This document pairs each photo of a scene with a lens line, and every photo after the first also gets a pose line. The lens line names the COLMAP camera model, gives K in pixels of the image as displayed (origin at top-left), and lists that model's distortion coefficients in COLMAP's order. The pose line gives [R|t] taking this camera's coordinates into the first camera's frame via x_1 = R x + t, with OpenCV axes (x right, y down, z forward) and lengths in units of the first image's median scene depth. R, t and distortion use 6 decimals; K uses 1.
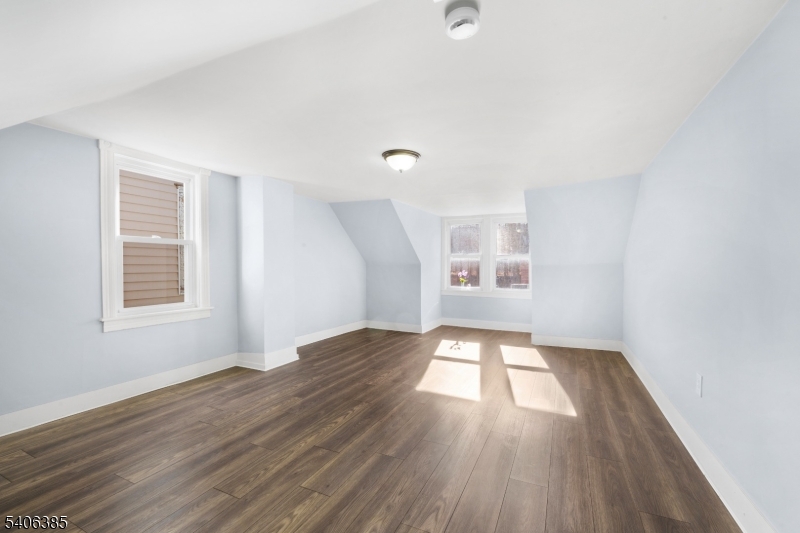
lens RADIAL K [[354.9, 0, 397.2], [0, 354.9, 266.7], [0, 0, 1]] dist [-0.004435, -0.000305]
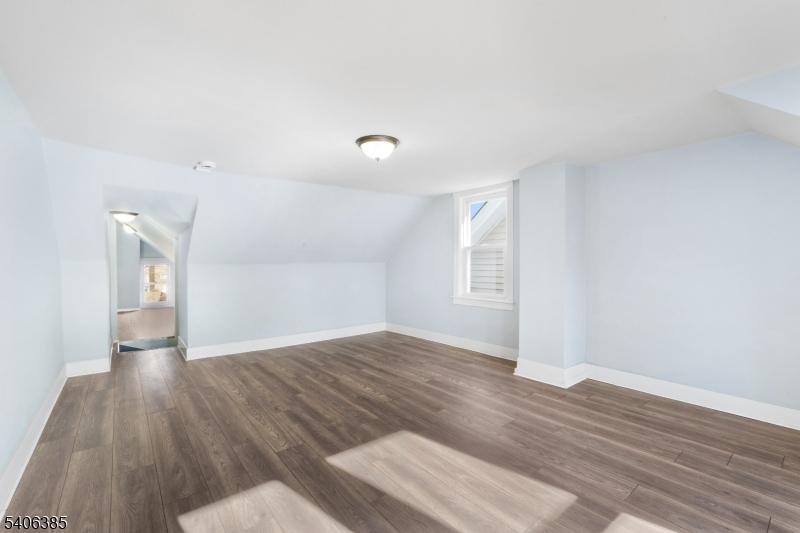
lens RADIAL K [[354.9, 0, 397.7], [0, 354.9, 262.8], [0, 0, 1]] dist [-0.004435, -0.000305]
pose [[-0.440538, -0.006983, -0.897707, 0.912572], [-0.006417, 0.999969, -0.004630, -0.001511], [0.897711, 0.003721, -0.440569, 1.653883]]
